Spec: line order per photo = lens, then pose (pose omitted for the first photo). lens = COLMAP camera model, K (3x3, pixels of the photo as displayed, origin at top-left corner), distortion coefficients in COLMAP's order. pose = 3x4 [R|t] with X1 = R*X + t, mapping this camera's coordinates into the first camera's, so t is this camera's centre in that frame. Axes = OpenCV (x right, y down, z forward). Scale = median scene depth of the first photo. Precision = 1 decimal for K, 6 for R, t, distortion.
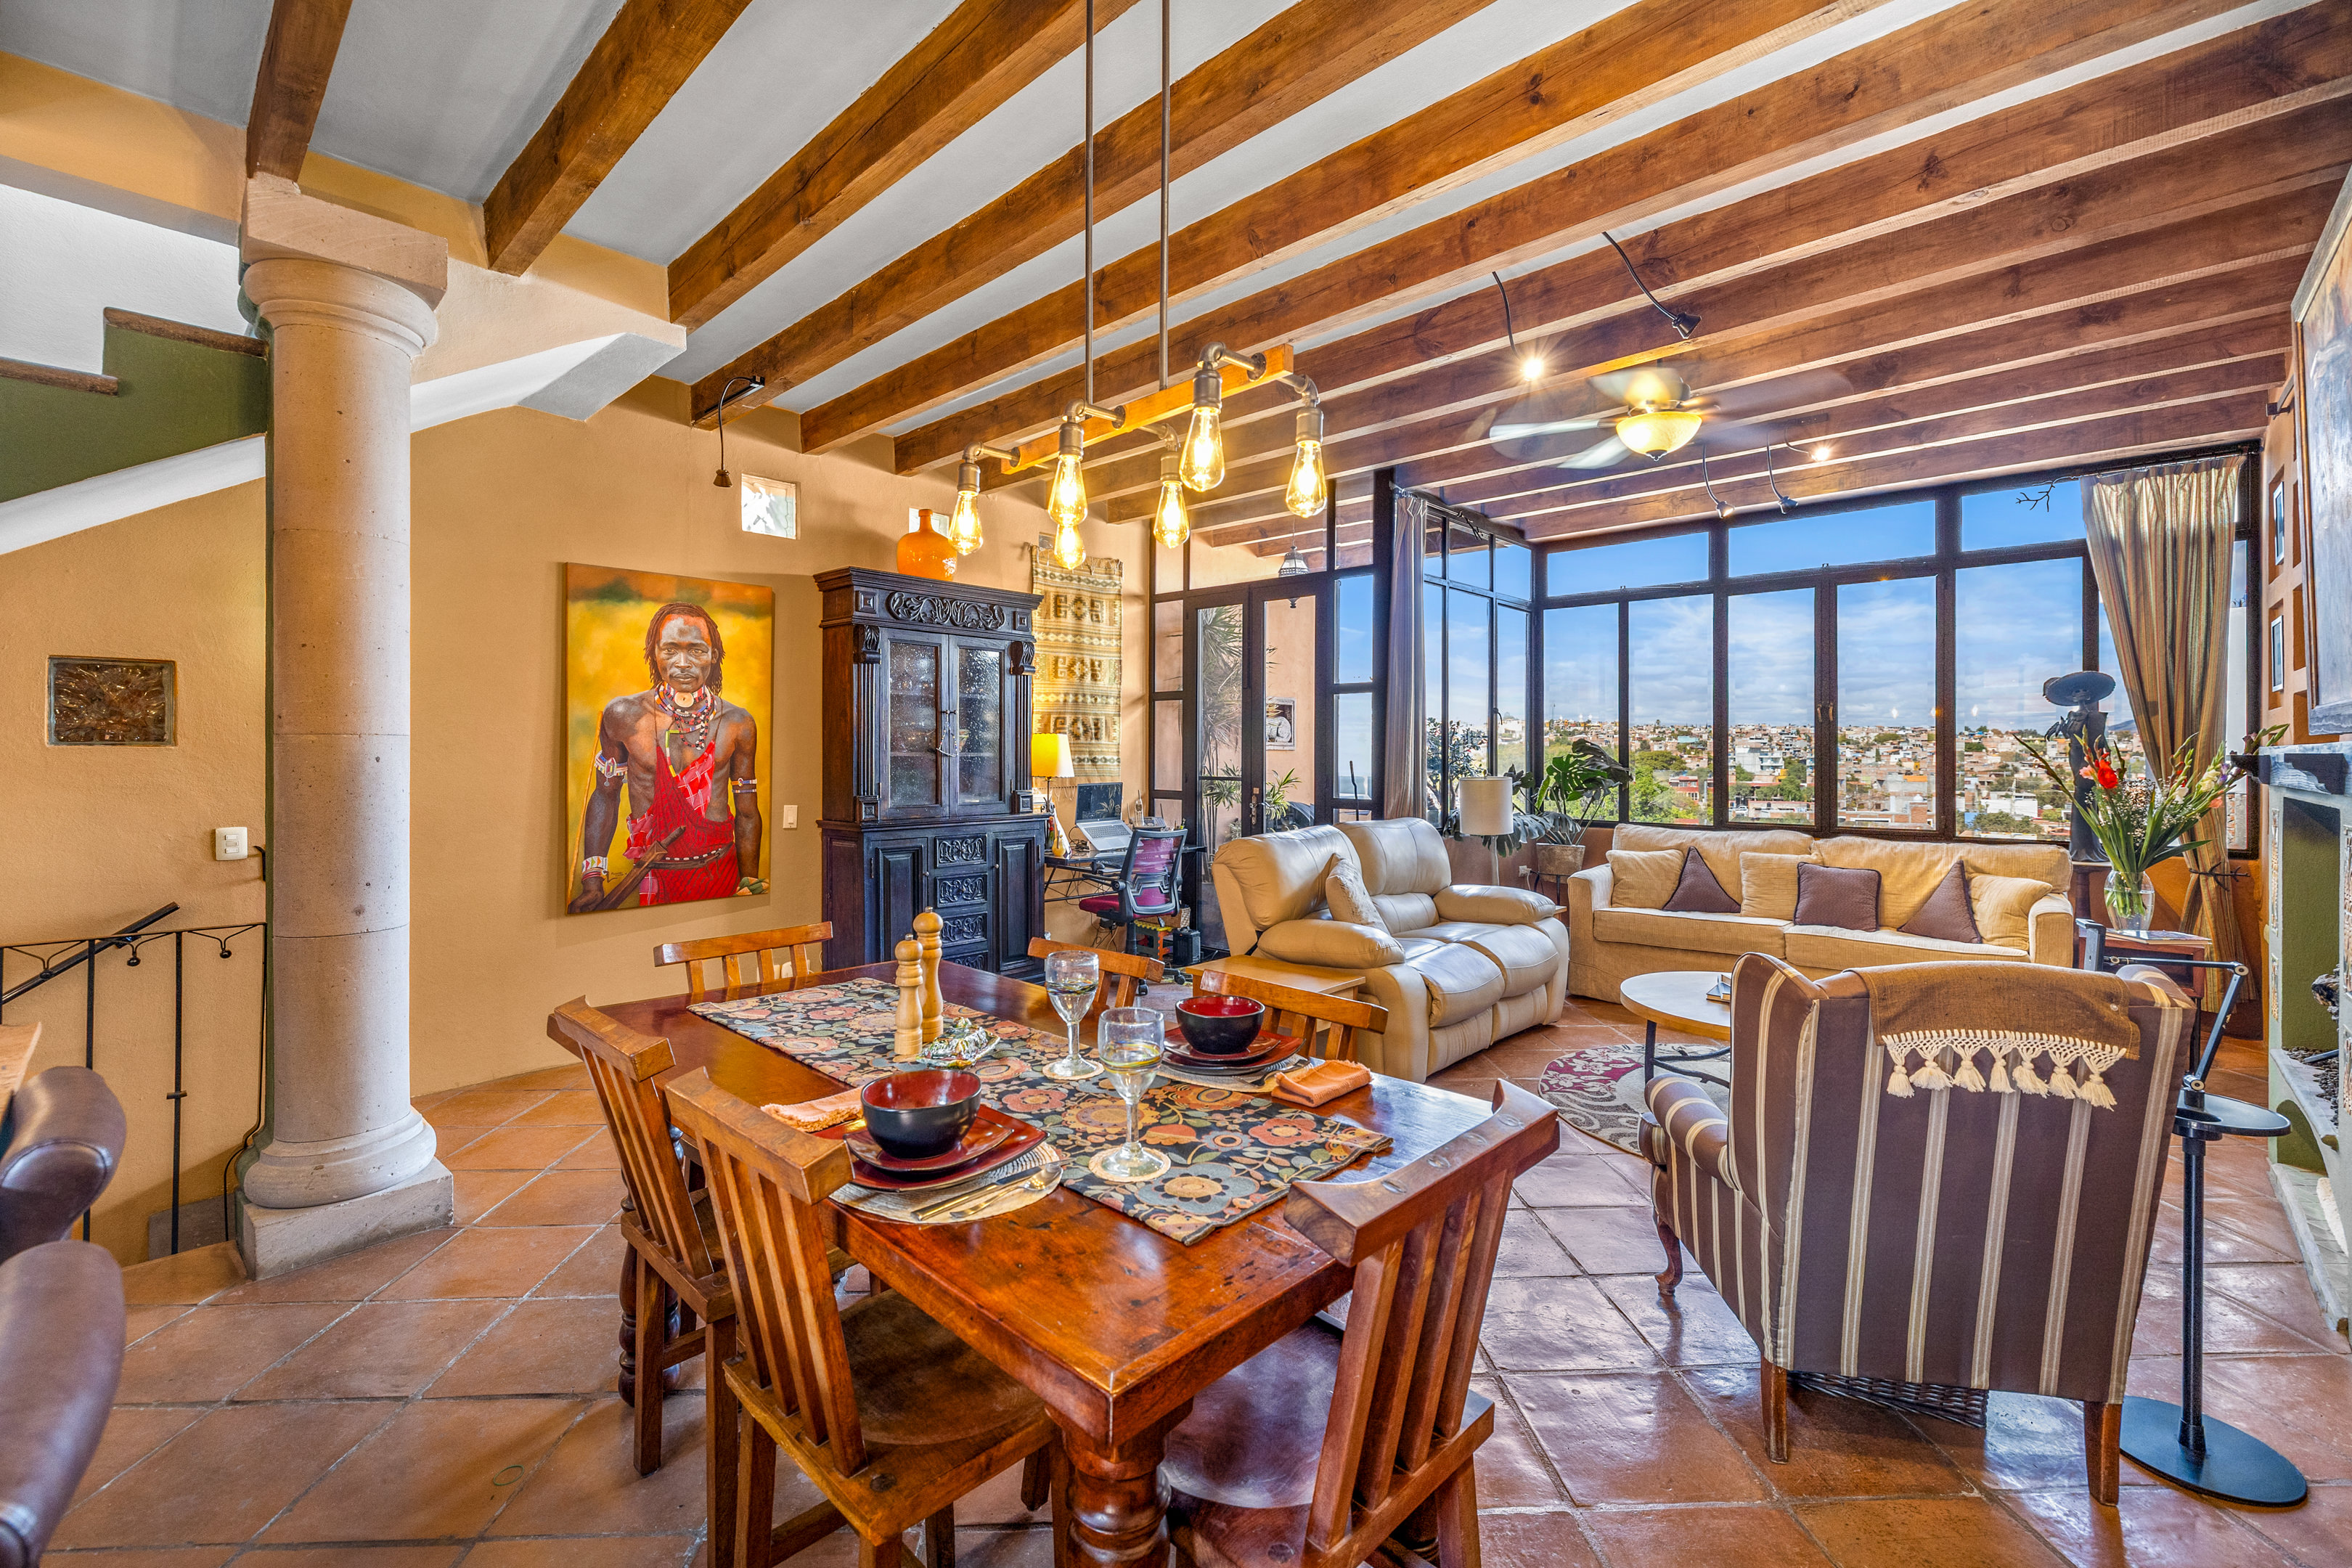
lens RADIAL K [[990.1, 0, 1171.4], [0, 990.1, 754.1], [0, 0, 1]] dist [0.003007, -0.000044]
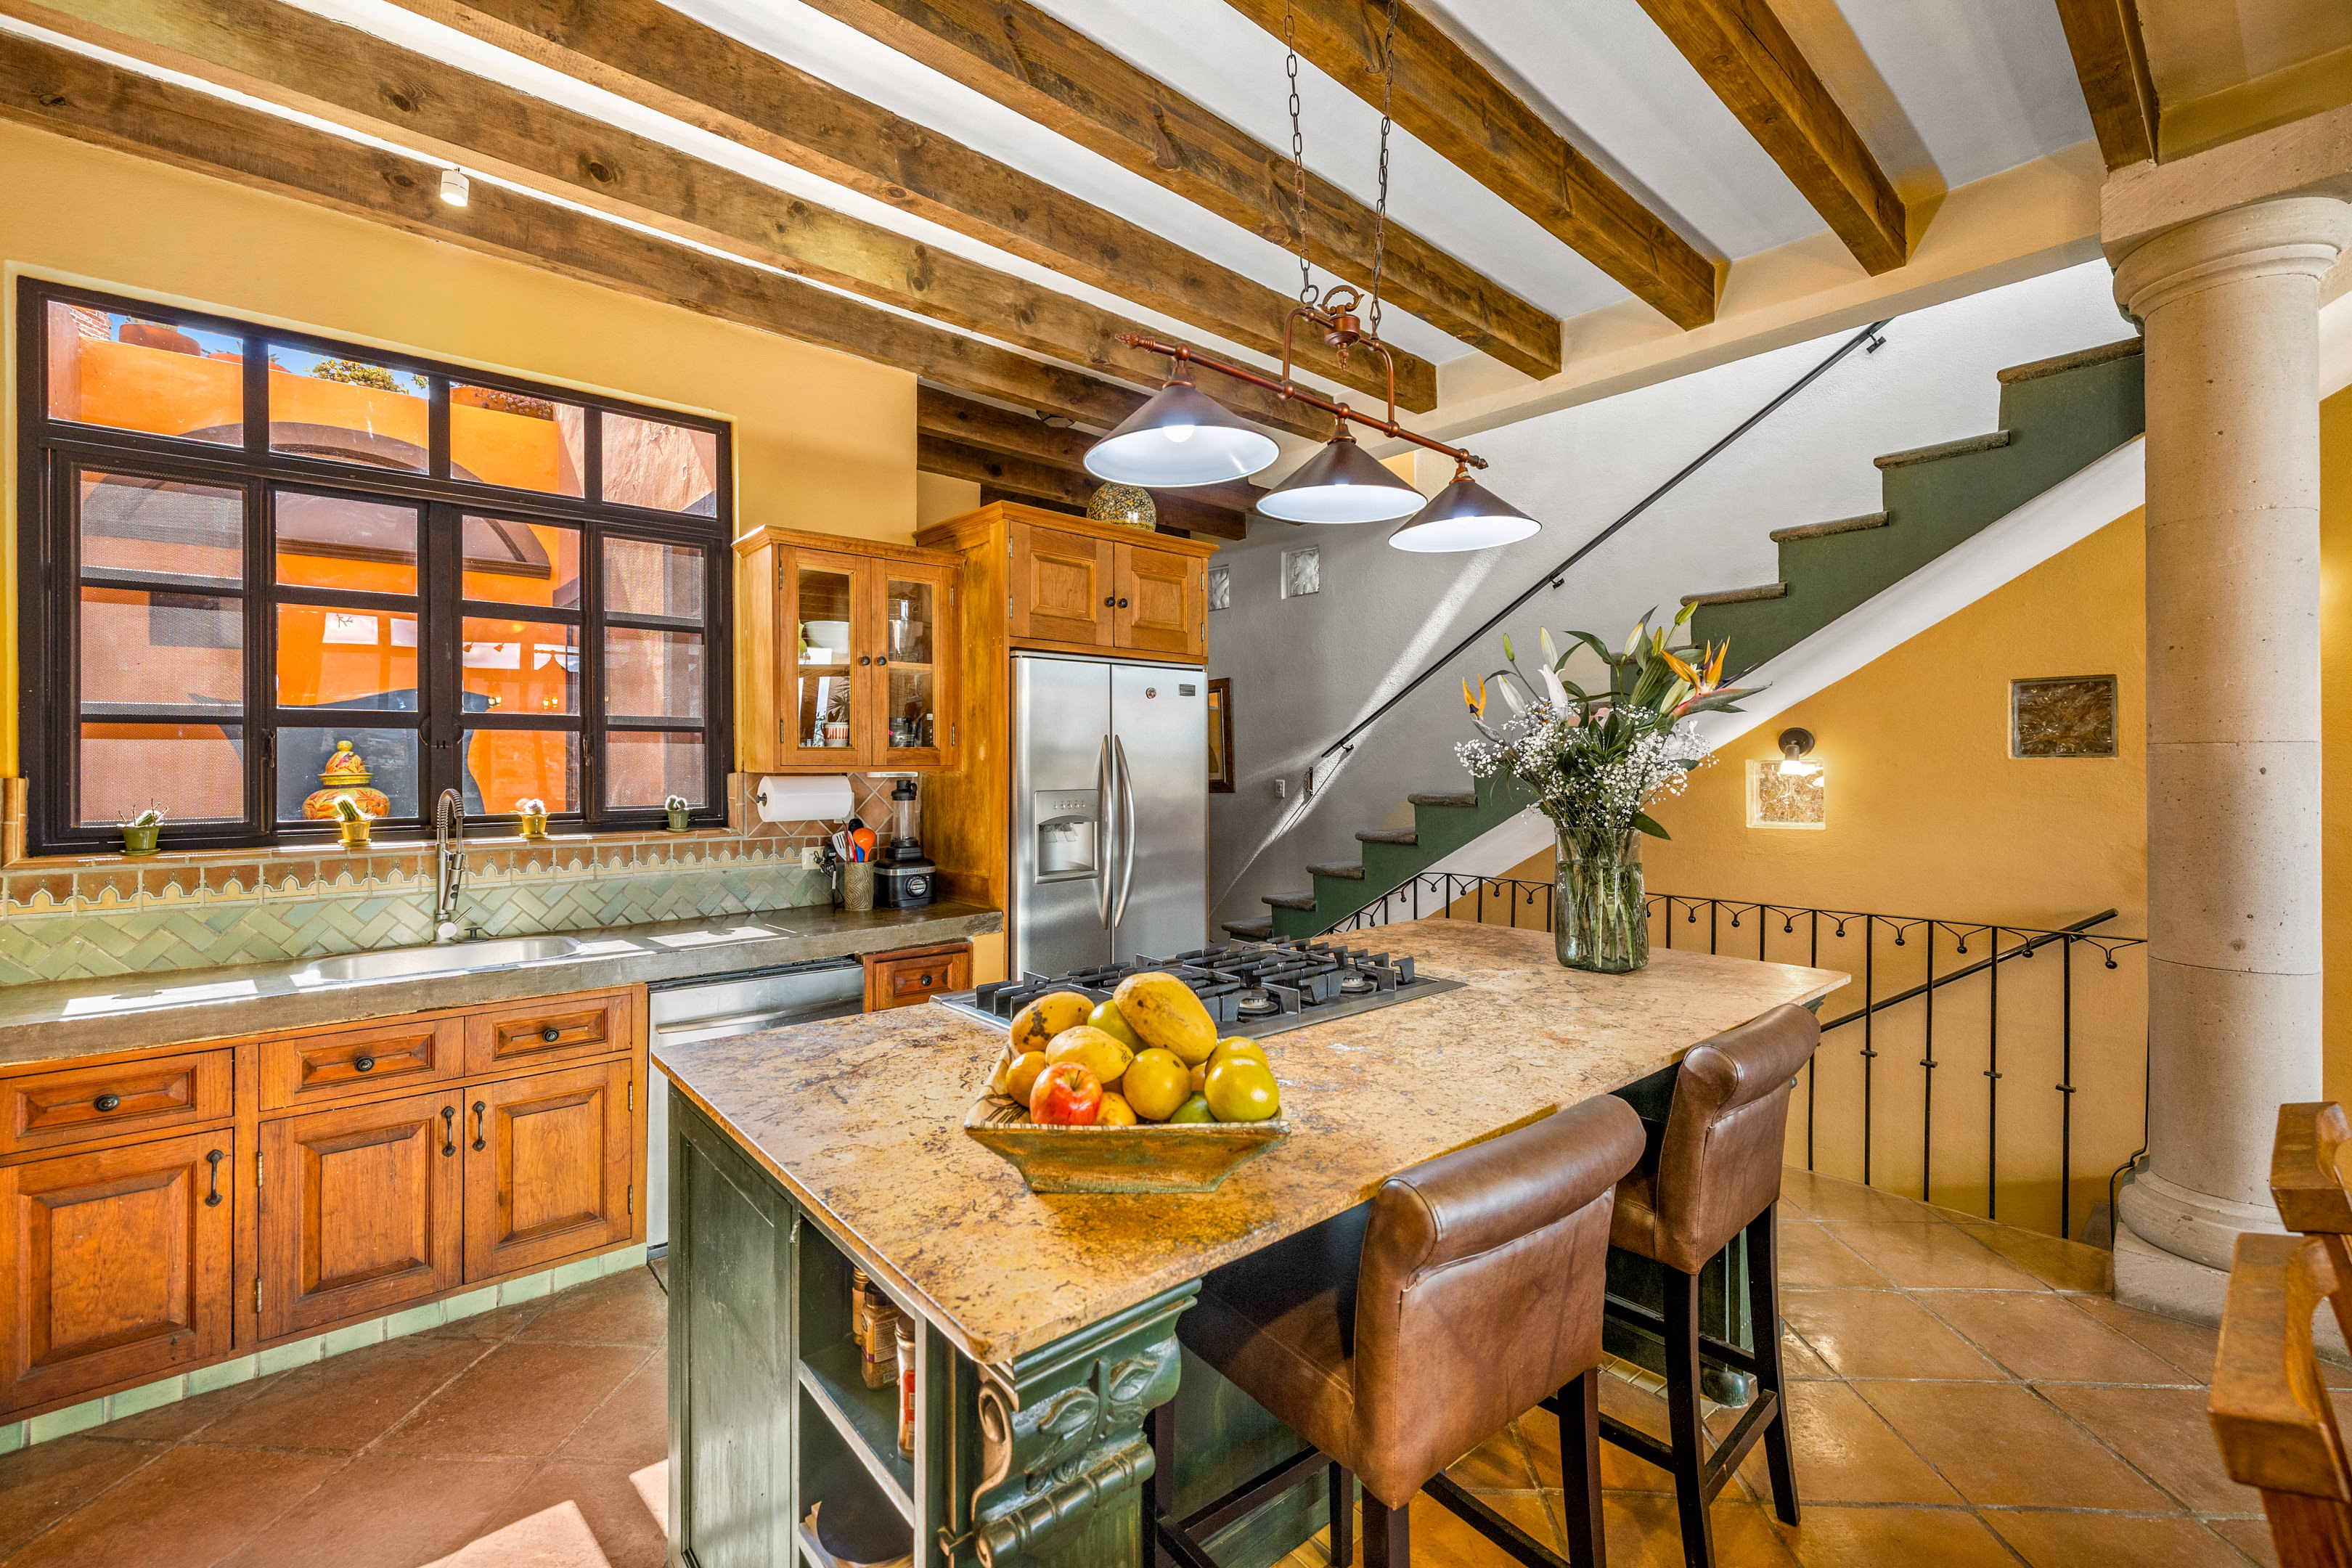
lens RADIAL K [[984.1, 0, 1171.4], [0, 984.1, 767.2], [0, 0, 1]] dist [-0.001510, -0.000124]
pose [[-0.086005, 0.001878, -0.996293, 0.066437], [0.001786, 0.999997, 0.001731, -0.000636], [0.996293, -0.001630, -0.086008, 0.081406]]
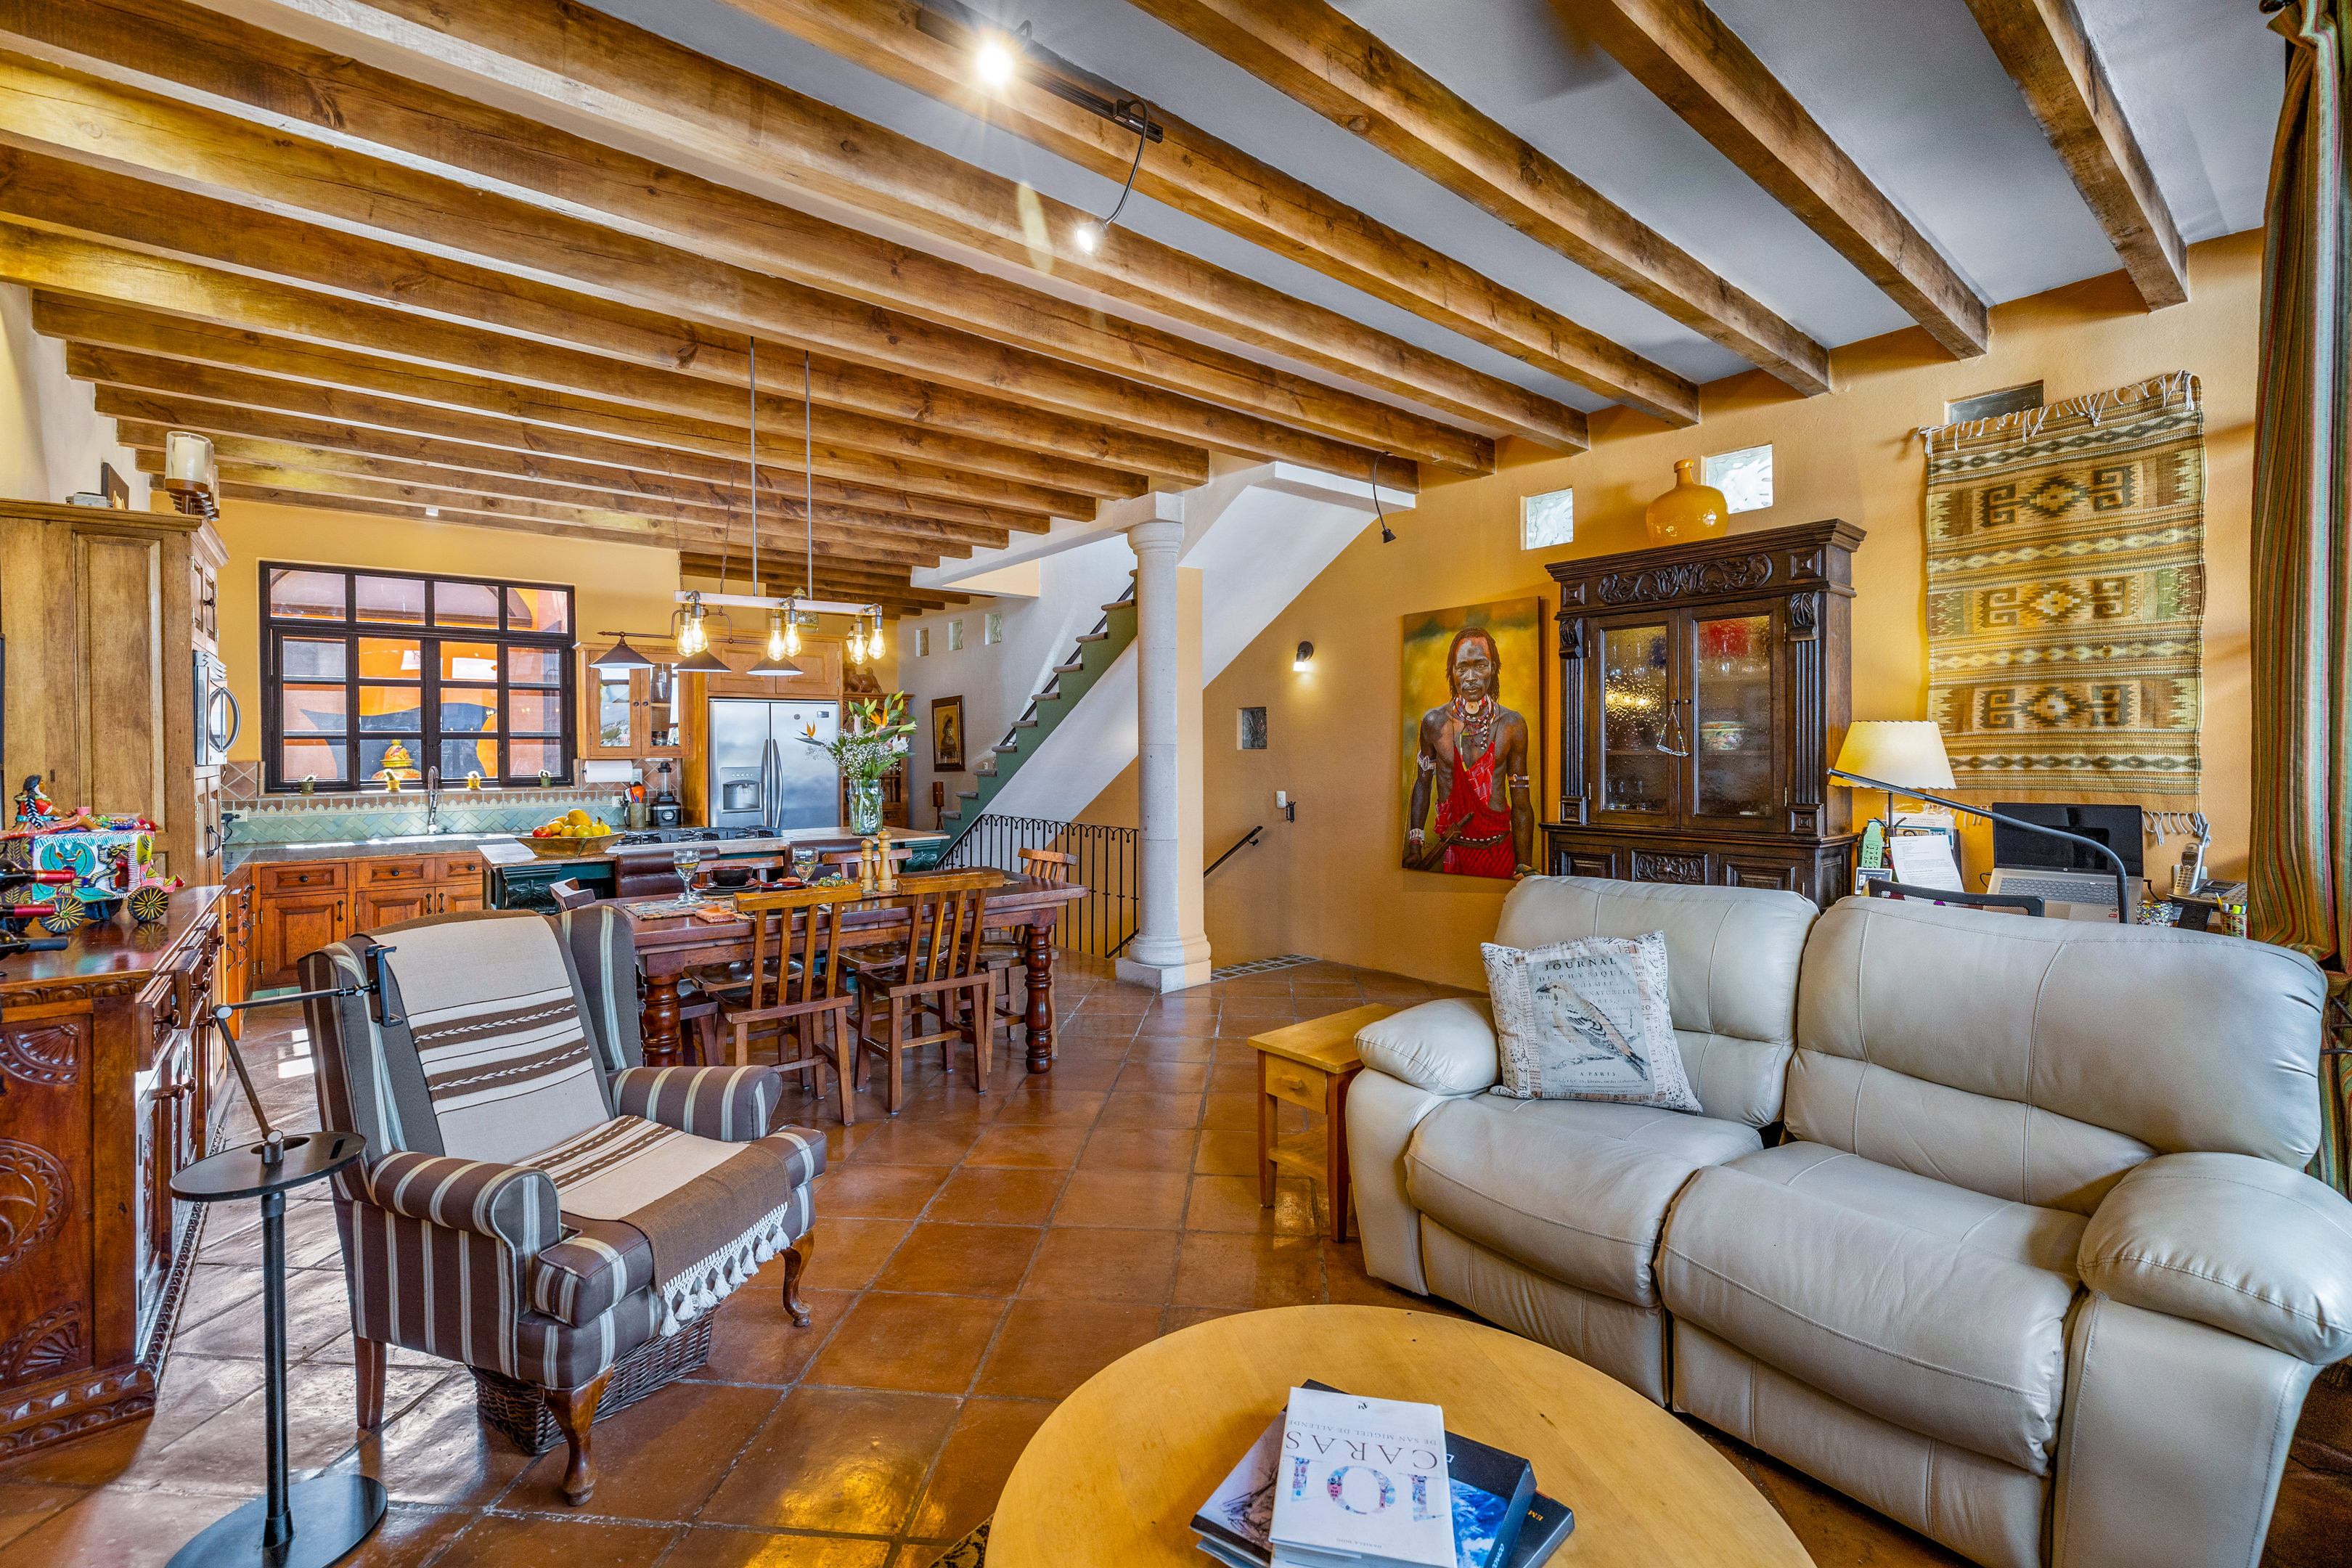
lens RADIAL K [[990.1, 0, 1171.4], [0, 990.1, 754.1], [0, 0, 1]] dist [0.003007, -0.000044]
pose [[-0.126320, 0.004562, -0.991979, 0.732194], [0.004798, 0.999981, 0.003988, -0.004834], [0.991978, -0.004256, -0.126339, 0.769697]]
